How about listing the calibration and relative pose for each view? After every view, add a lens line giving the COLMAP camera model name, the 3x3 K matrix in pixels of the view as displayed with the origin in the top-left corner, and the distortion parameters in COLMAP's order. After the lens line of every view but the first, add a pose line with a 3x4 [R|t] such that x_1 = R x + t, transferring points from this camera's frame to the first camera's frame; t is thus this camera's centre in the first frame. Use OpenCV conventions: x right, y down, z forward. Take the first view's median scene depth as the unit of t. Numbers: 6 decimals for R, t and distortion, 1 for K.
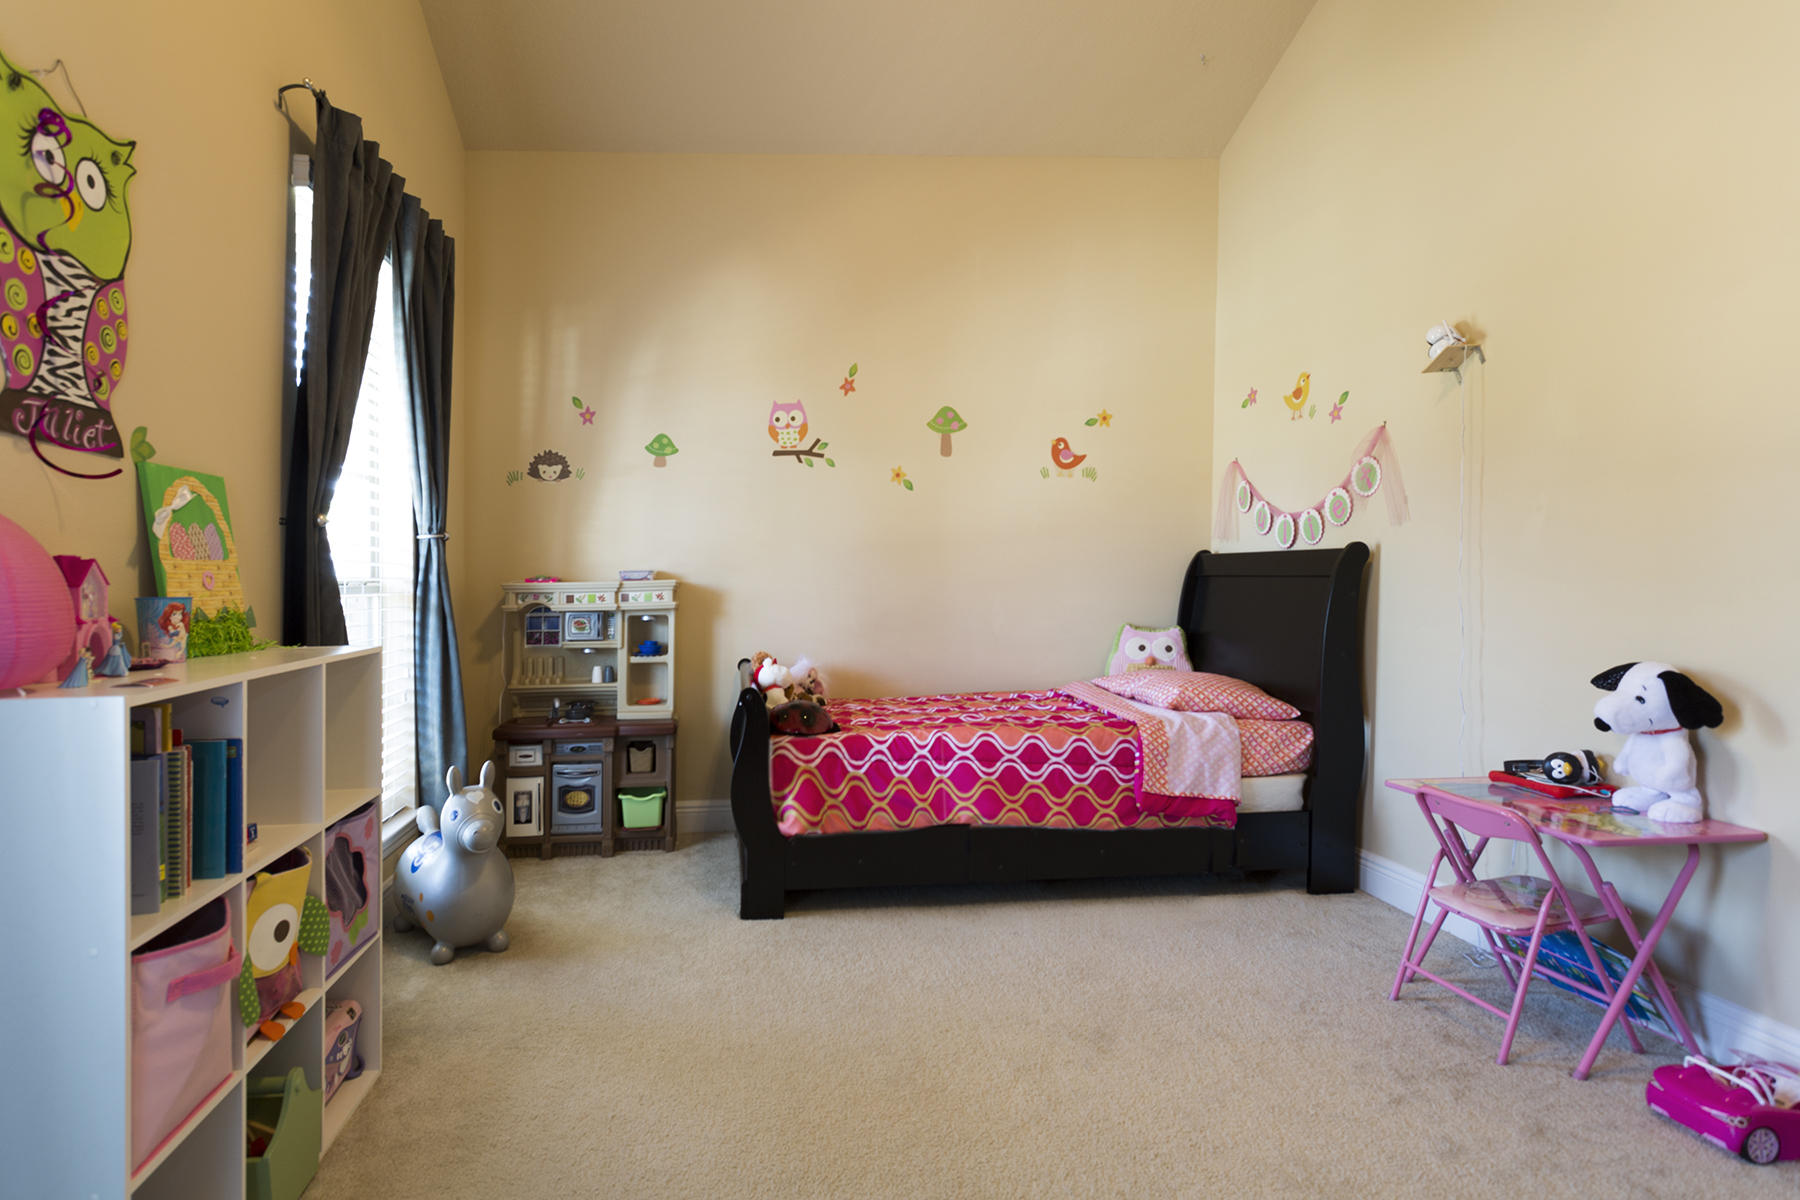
lens RADIAL K [[1024.6, 0, 900.3], [0, 1024.6, 602.2], [0, 0, 1]] dist [-0.003937, 0.005823]
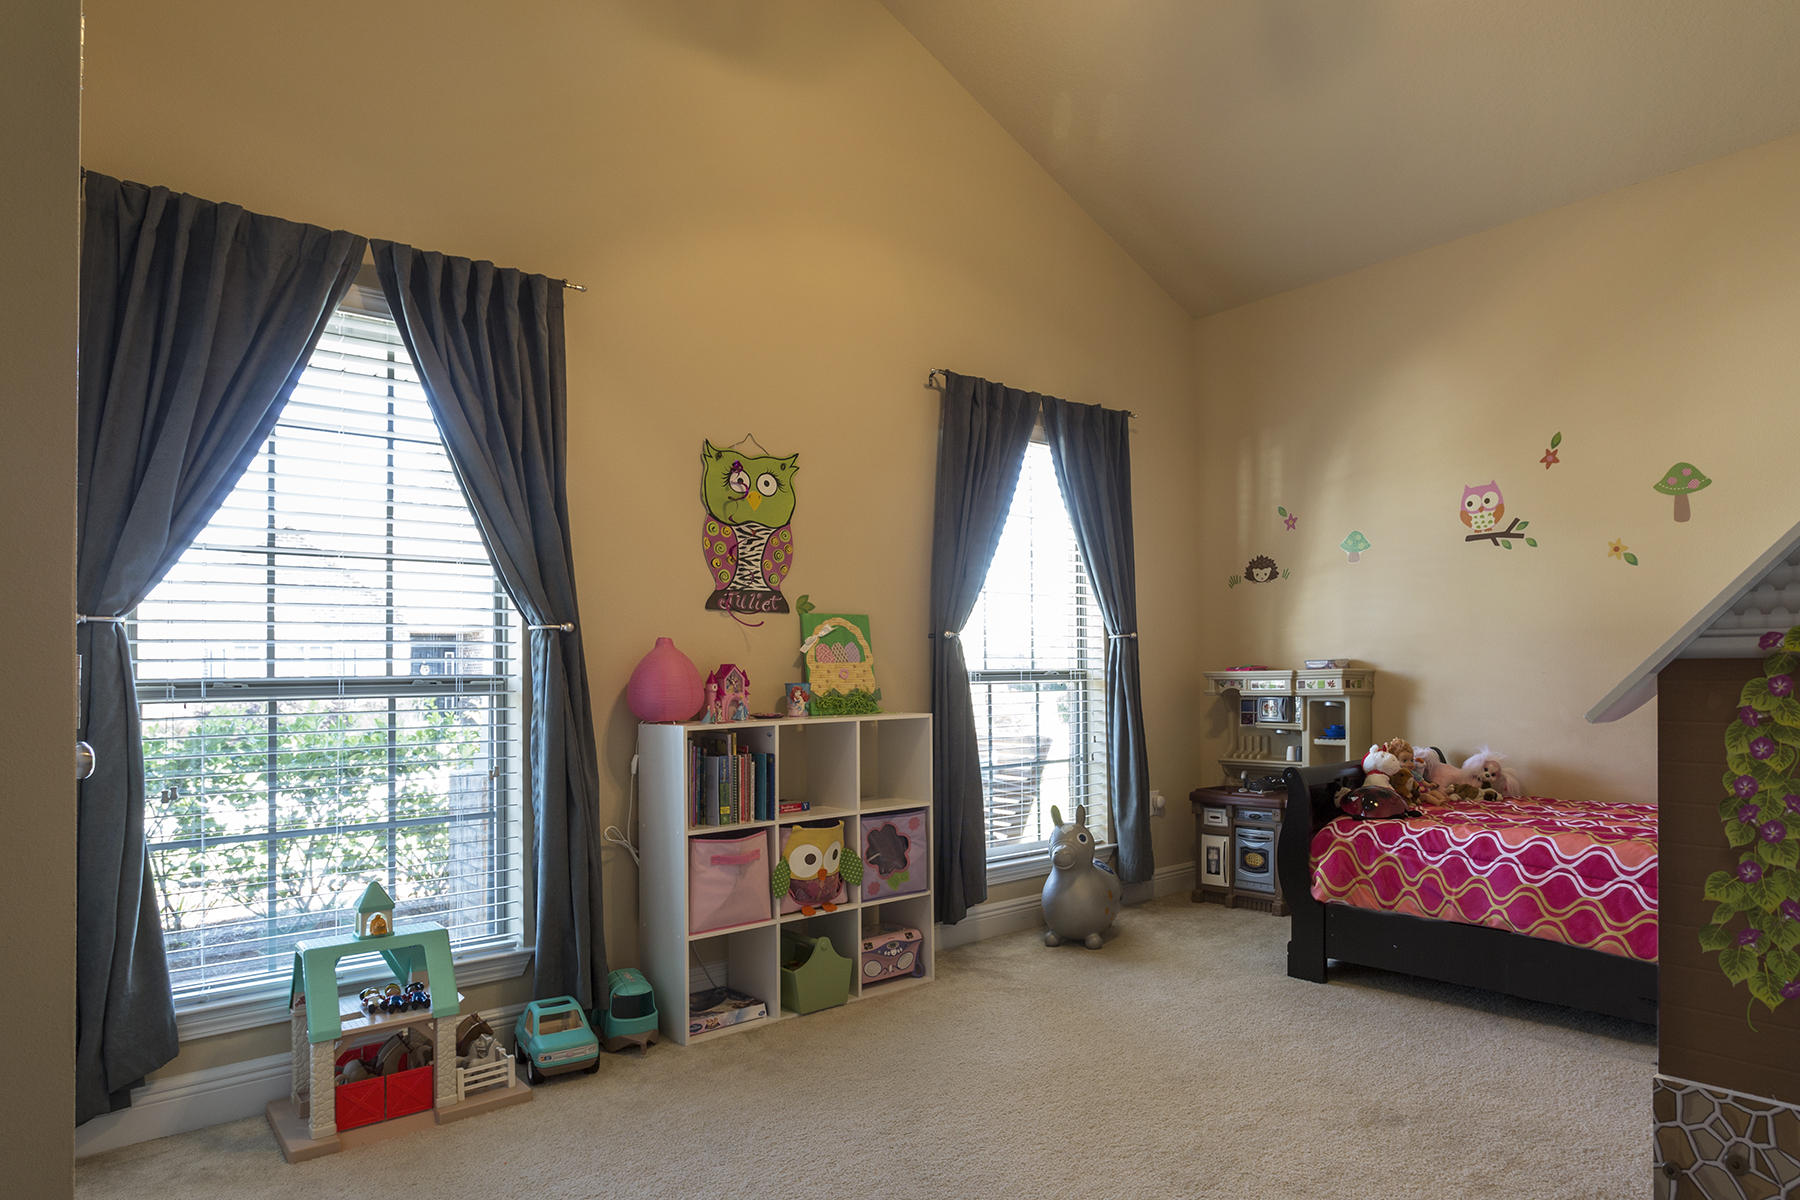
lens RADIAL K [[1024.6, 0, 917.5], [0, 1024.6, 639.2], [0, 0, 1]] dist [-0.003937, 0.005823]
pose [[0.620411, -0.021841, -0.783972, 0.367339], [-0.012906, 0.999192, -0.038051, -0.006486], [0.784170, 0.033725, 0.619629, -0.014538]]
